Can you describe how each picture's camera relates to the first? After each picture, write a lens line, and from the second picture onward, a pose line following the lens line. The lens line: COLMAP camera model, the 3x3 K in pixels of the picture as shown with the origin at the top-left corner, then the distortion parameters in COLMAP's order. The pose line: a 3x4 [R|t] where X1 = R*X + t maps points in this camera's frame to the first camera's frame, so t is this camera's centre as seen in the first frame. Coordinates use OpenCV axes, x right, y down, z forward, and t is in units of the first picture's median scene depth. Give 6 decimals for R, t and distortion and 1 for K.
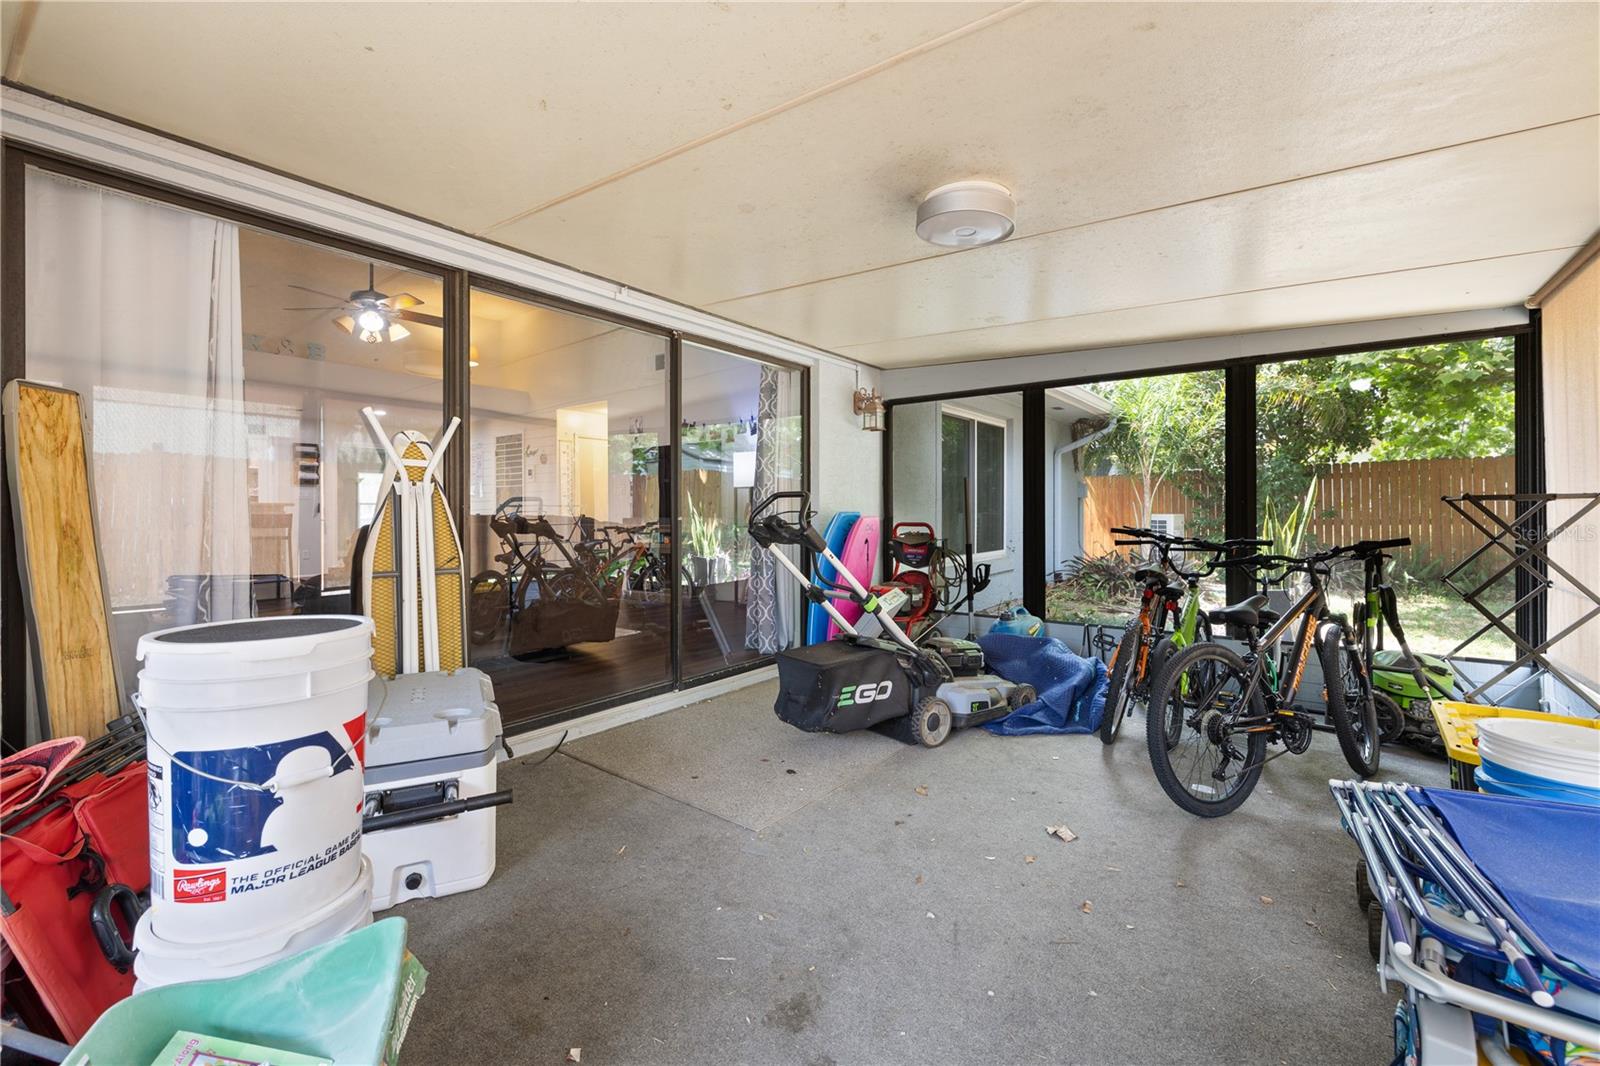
lens RADIAL K [[678.9, 0, 789.8], [0, 678.9, 523.0], [0, 0, 1]] dist [0.001612, 0.000417]
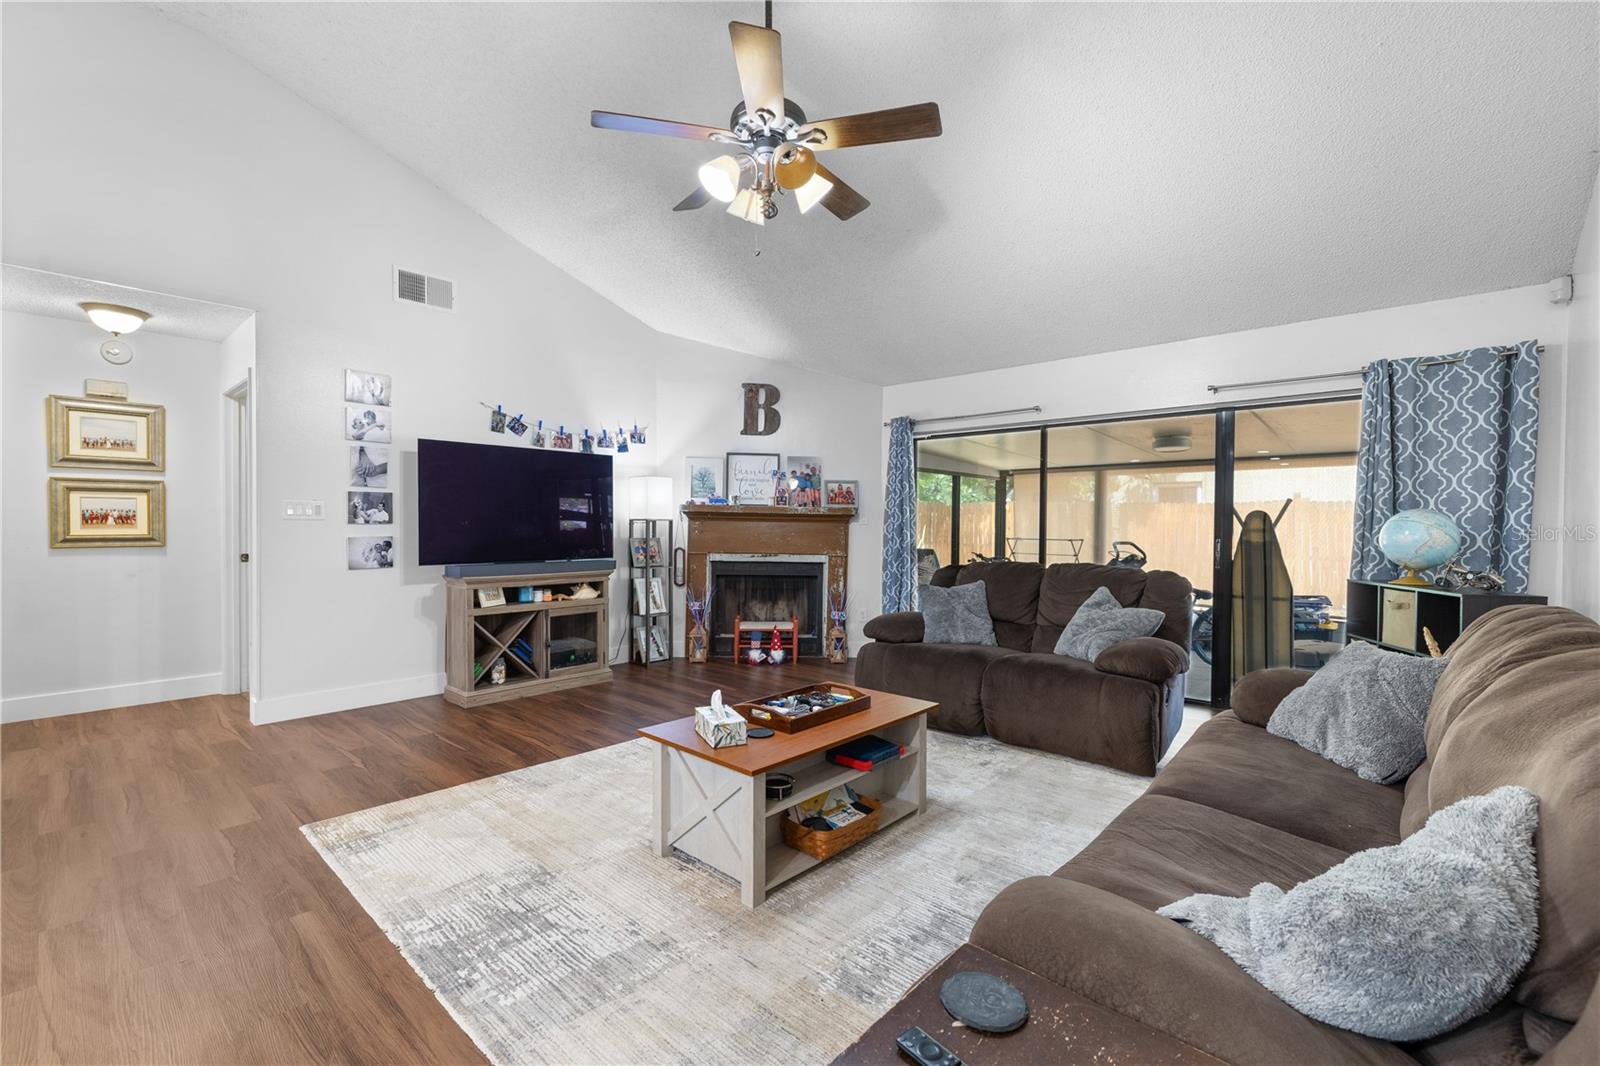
lens RADIAL K [[678.9, 0, 792.8], [0, 678.9, 536.2], [0, 0, 1]] dist [0.001612, 0.000417]
pose [[0.086904, -0.012278, 0.996141, -0.606625], [0.006753, 0.999908, 0.011735, -0.029841], [-0.996194, 0.005707, 0.086979, 0.538056]]
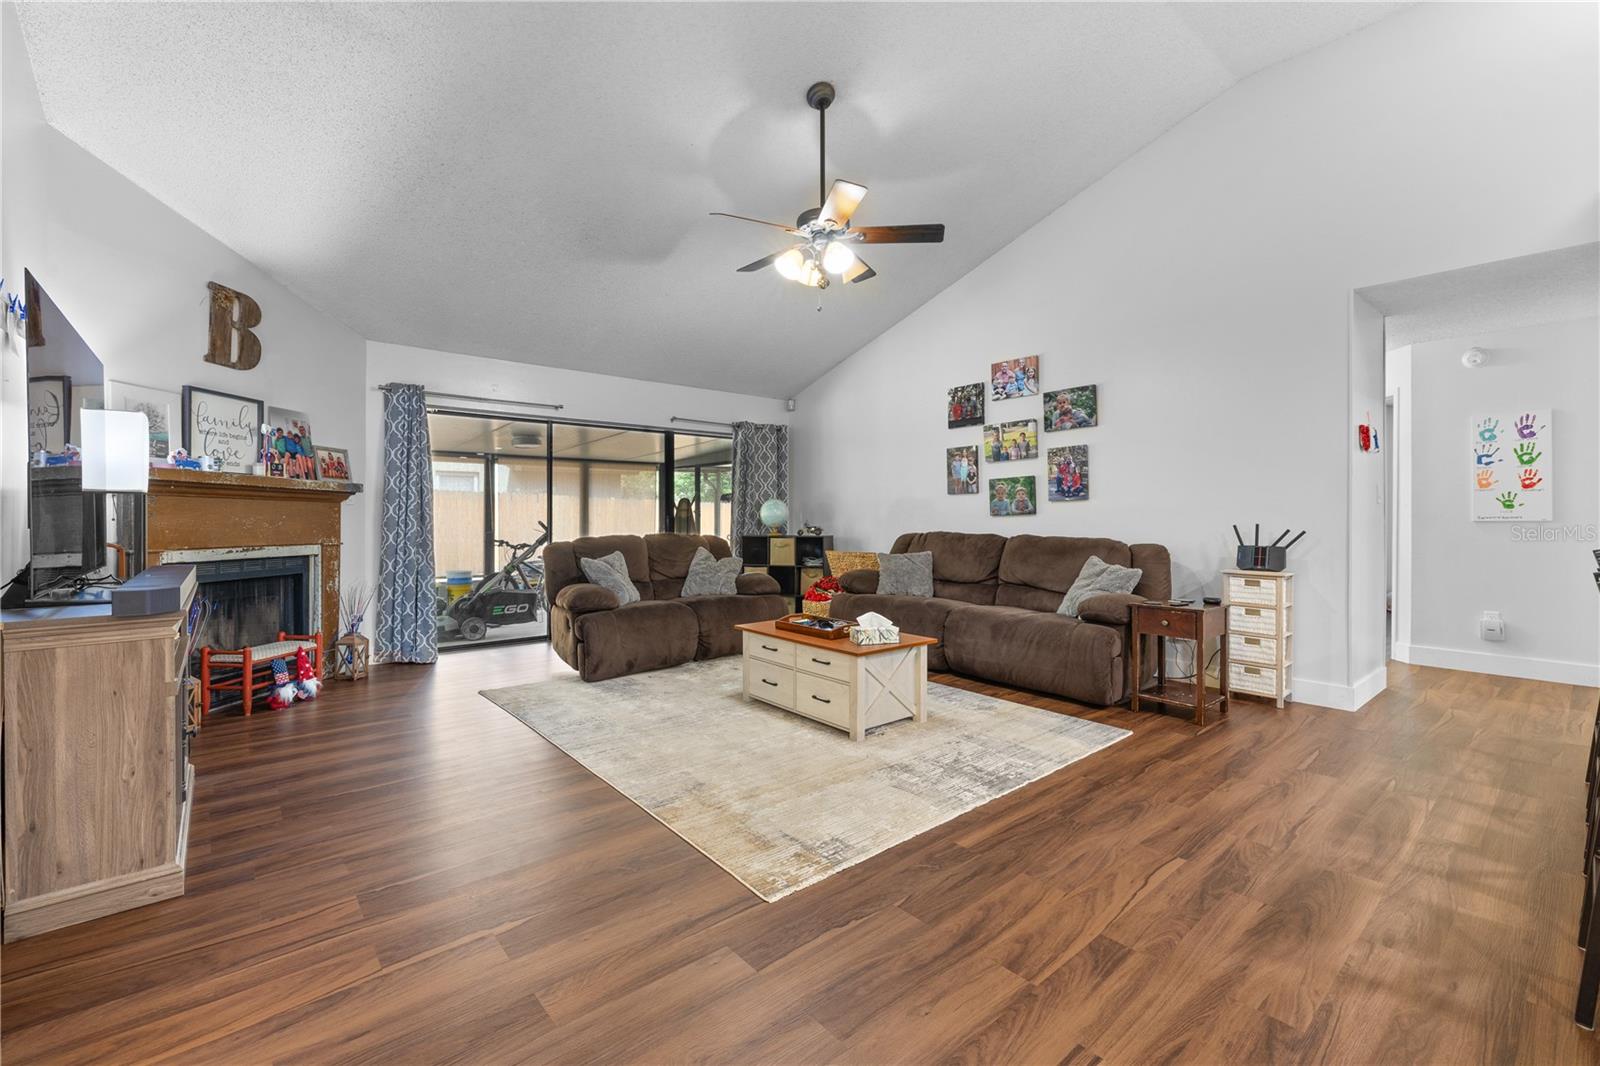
lens RADIAL K [[678.9, 0, 789.5], [0, 678.9, 513.2], [0, 0, 1]] dist [0.001612, 0.000417]
pose [[-0.974607, 0.005166, 0.223864, -0.411857], [0.007403, 0.999931, 0.009158, -0.028755], [-0.223801, 0.010583, -0.974577, 0.939872]]
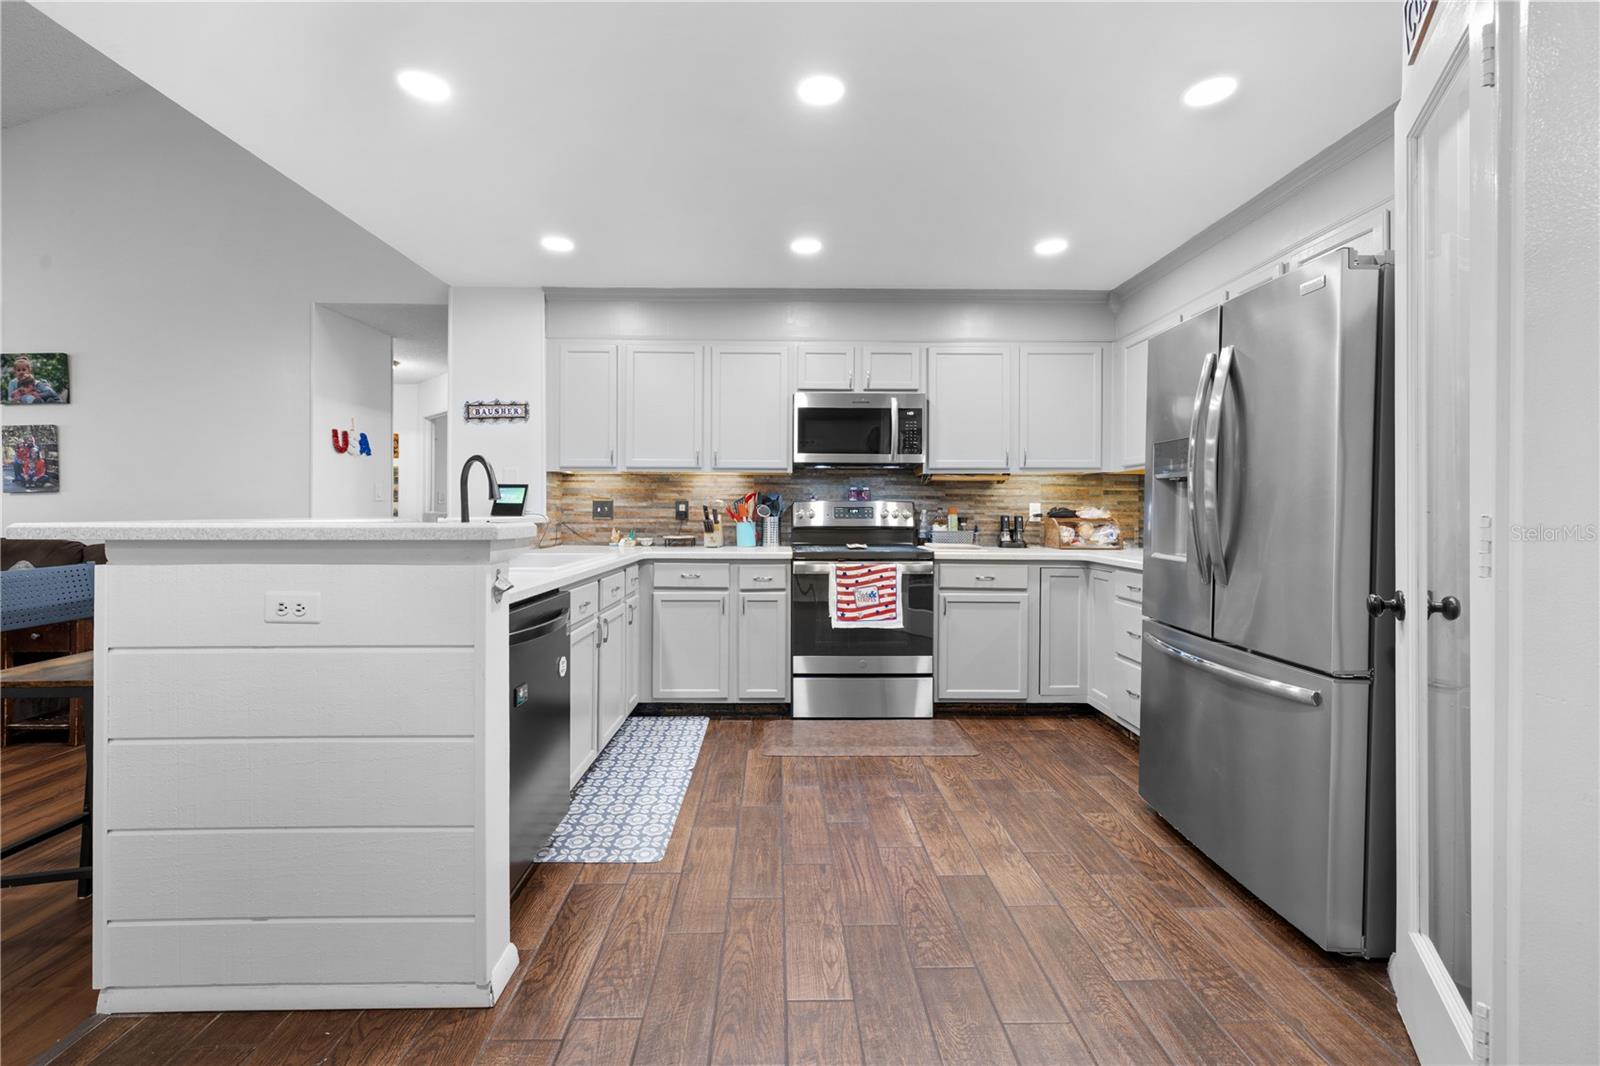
lens RADIAL K [[678.9, 0, 796.2], [0, 678.9, 514.0], [0, 0, 1]] dist [0.001612, 0.000417]
pose [[-0.787045, 0.005204, -0.616874, -0.613329], [-0.007018, 0.999824, 0.017388, -0.029398], [0.616856, 0.018014, -0.786870, 1.006337]]
